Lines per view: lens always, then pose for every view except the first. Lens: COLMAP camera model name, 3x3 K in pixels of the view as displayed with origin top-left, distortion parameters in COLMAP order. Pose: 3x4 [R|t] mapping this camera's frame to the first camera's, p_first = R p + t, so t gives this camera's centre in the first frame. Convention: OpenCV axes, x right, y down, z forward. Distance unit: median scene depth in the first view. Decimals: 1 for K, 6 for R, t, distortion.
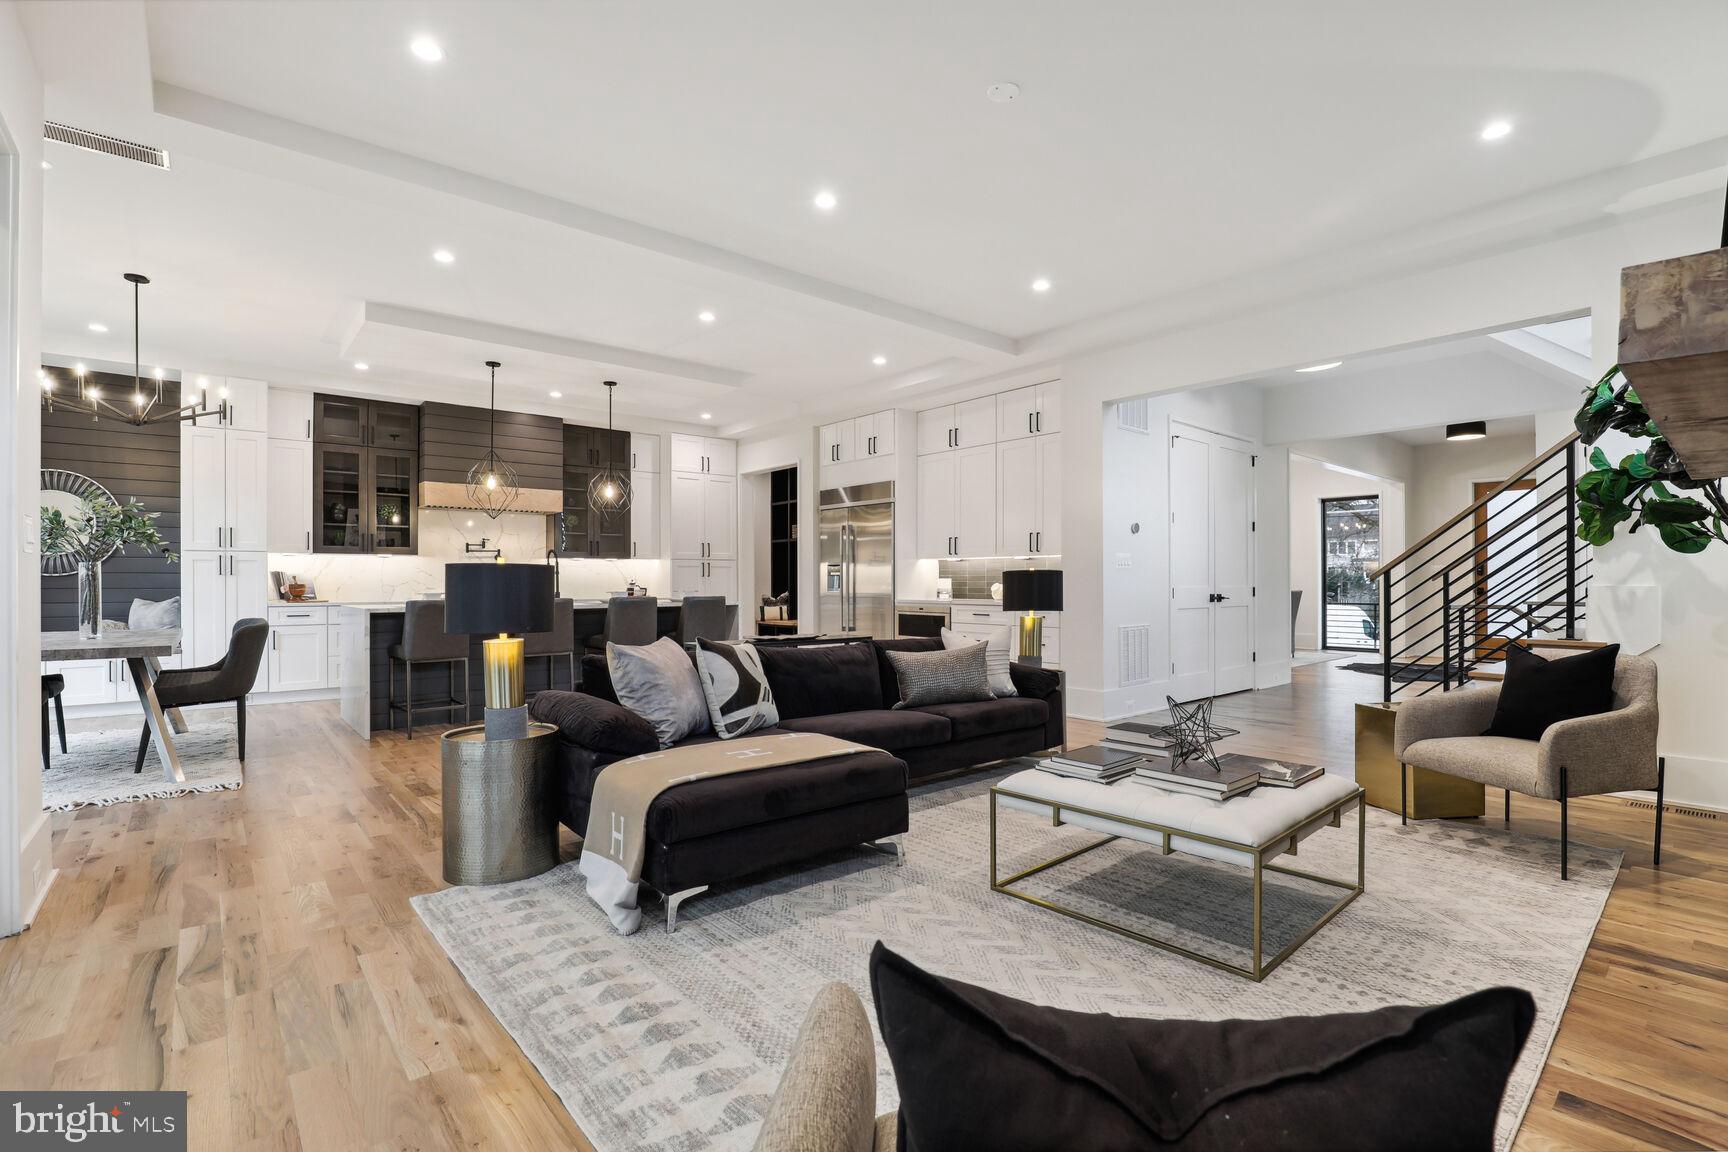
lens RADIAL K [[773.2, 0, 858.3], [0, 773.2, 582.6], [0, 0, 1]] dist [-0.049550, 0.019165]
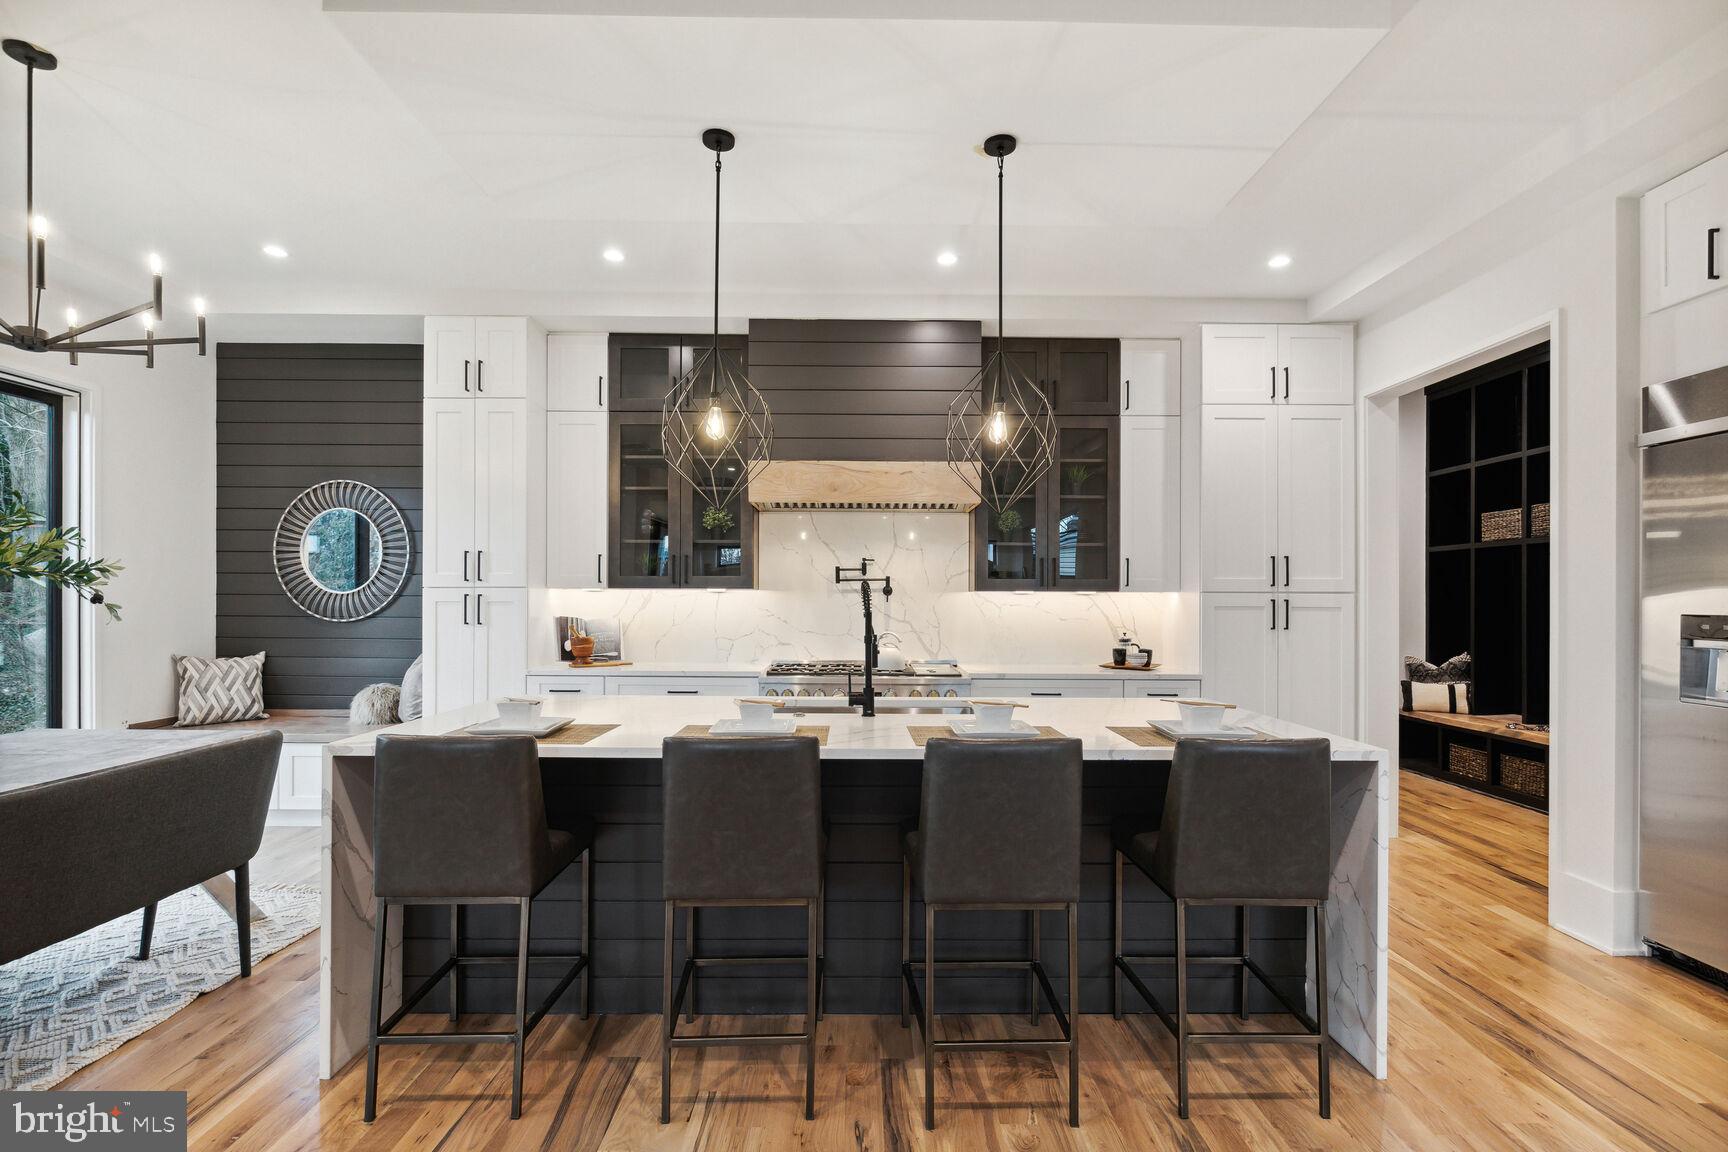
lens RADIAL K [[798.8, 0, 940.0], [0, 798.8, 599.8], [0, 0, 1]] dist [-0.014600, -0.000363]
pose [[0.813859, 0.004414, -0.581045, -0.118361], [-0.004531, 0.999989, 0.001251, -0.033917], [0.581044, 0.001614, 0.813870, 0.676076]]
